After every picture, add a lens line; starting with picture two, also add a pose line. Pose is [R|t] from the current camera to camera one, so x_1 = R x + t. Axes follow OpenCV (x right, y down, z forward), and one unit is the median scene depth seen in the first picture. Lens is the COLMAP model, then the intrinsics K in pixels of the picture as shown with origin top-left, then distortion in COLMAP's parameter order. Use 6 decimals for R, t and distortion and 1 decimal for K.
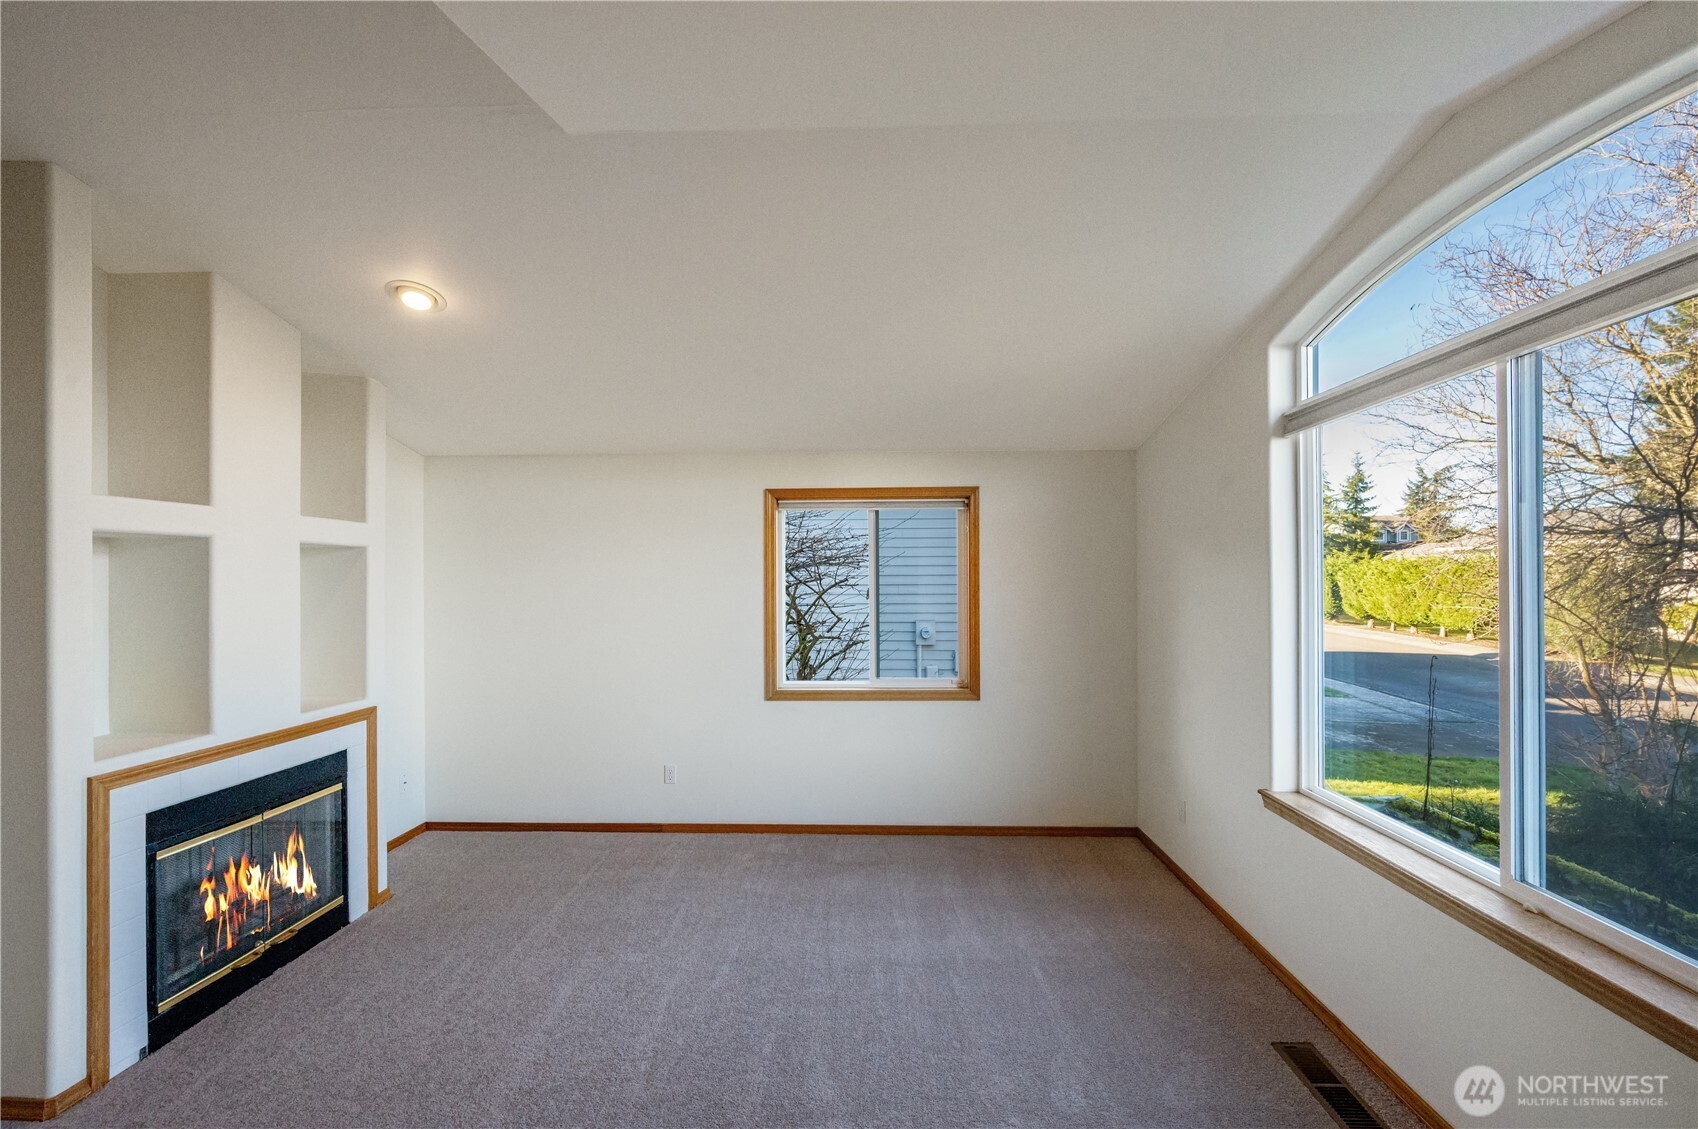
lens RADIAL K [[704.1, 0, 844.6], [0, 704.1, 585.9], [0, 0, 1]] dist [-0.007593, 0.000972]
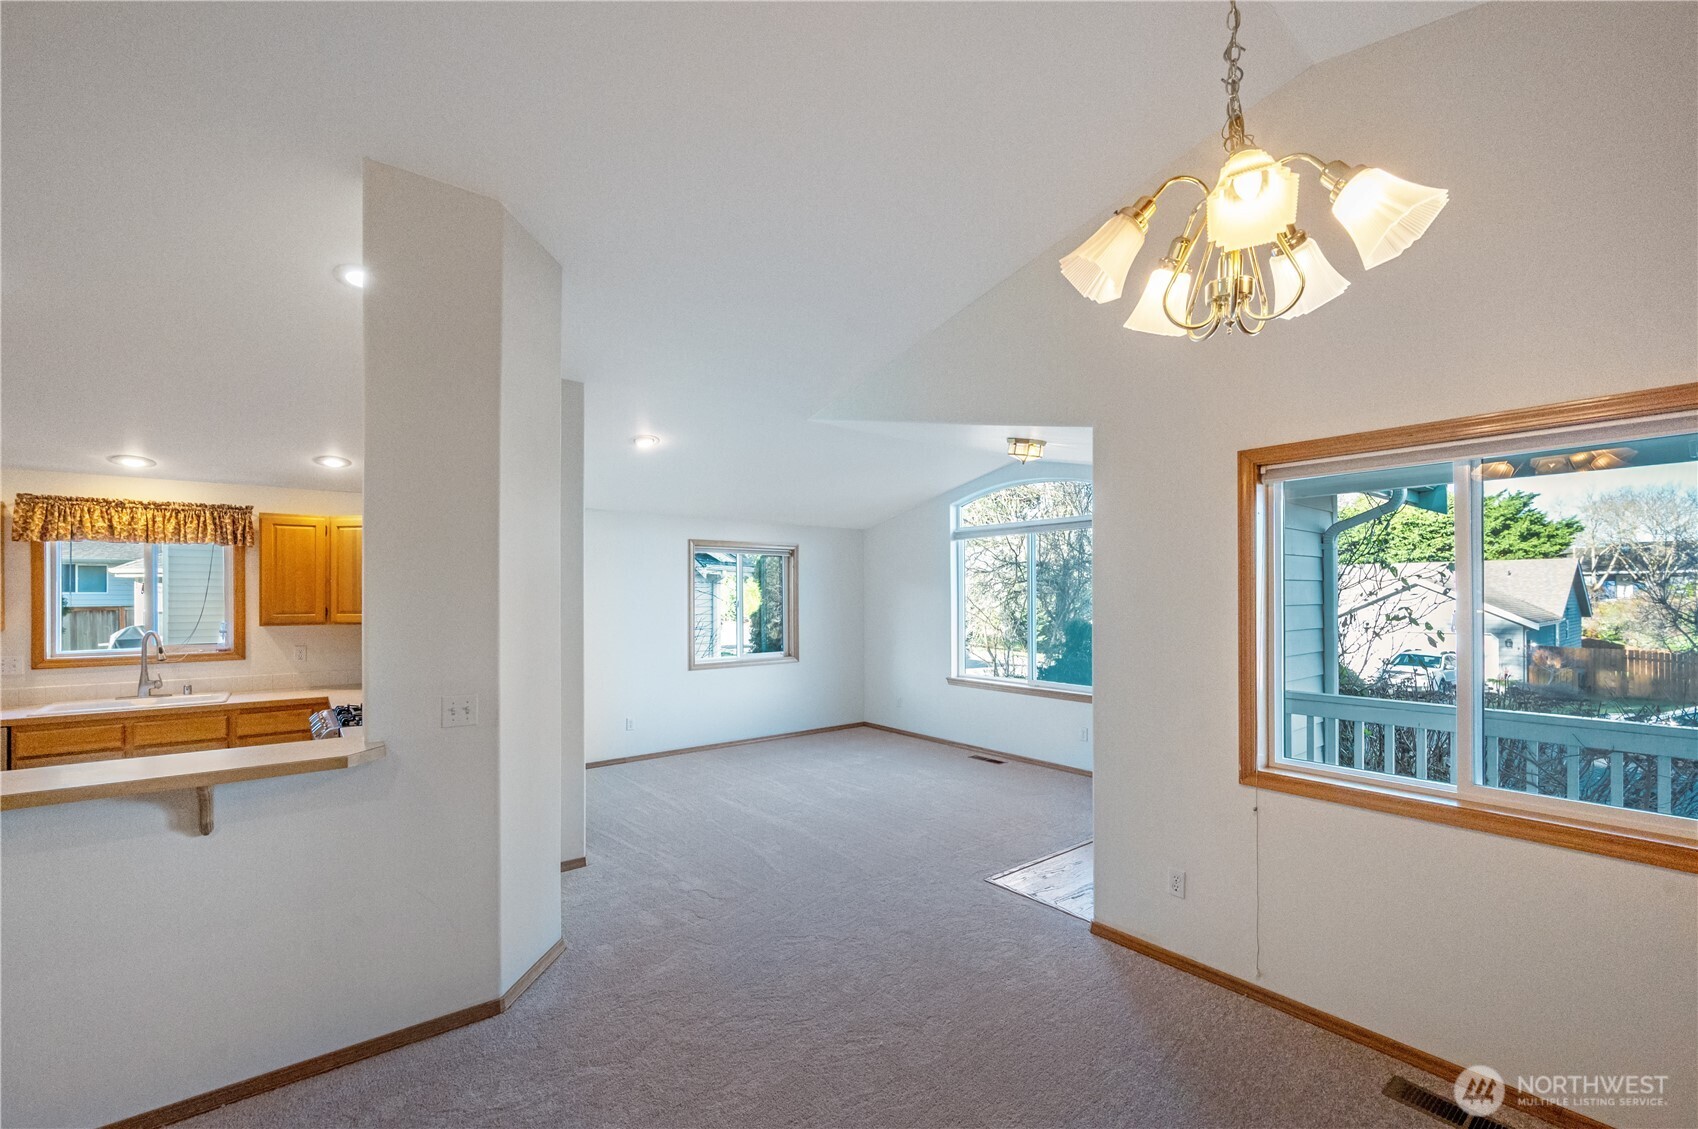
lens RADIAL K [[704.1, 0, 836.9], [0, 704.1, 595.2], [0, 0, 1]] dist [-0.007593, 0.000972]
pose [[0.764483, 0.002556, 0.644639, -0.935831], [0.011109, 0.999791, -0.017139, 0.021446], [-0.644548, 0.020263, 0.764295, -0.482822]]
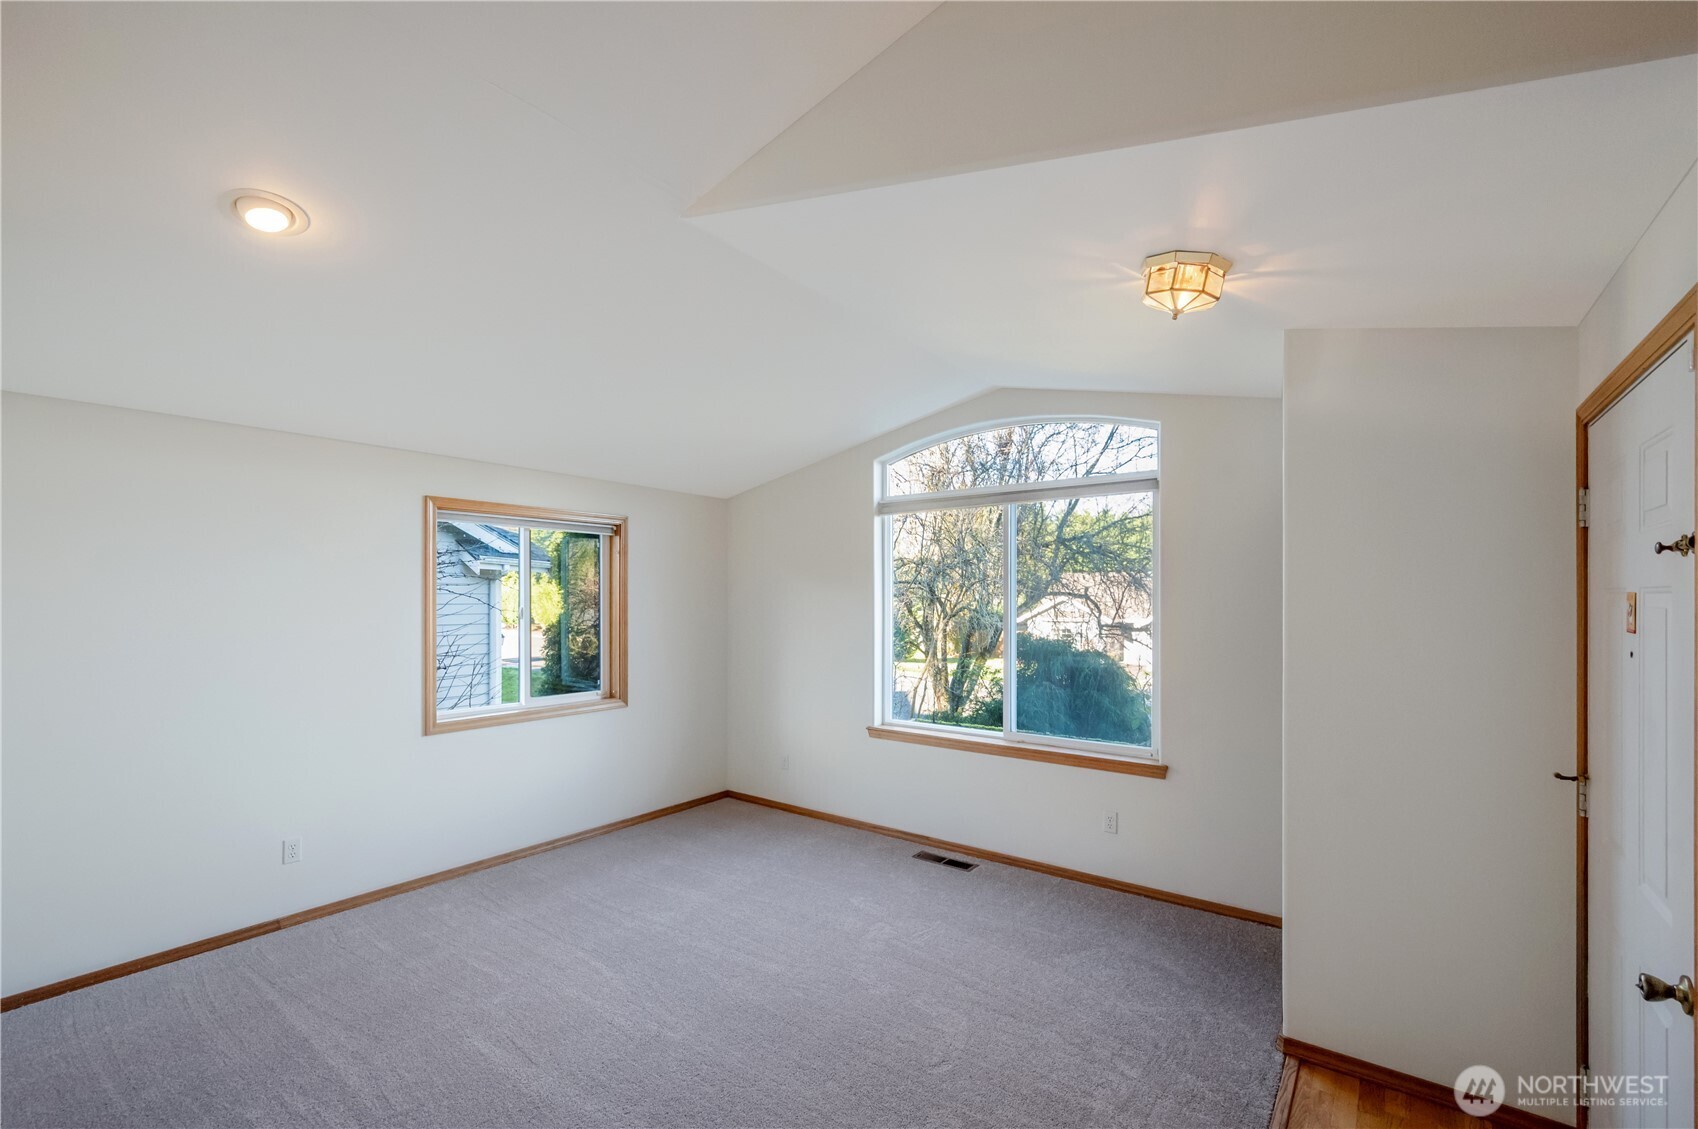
lens RADIAL K [[731.9, 0, 836.2], [0, 731.9, 598.9], [0, 0, 1]] dist [-0.004927, -0.000274]
pose [[0.574773, 0.004783, 0.818299, -0.592782], [0.012557, 0.999814, -0.014664, 0.009957], [-0.818217, 0.018704, 0.574605, 0.043125]]
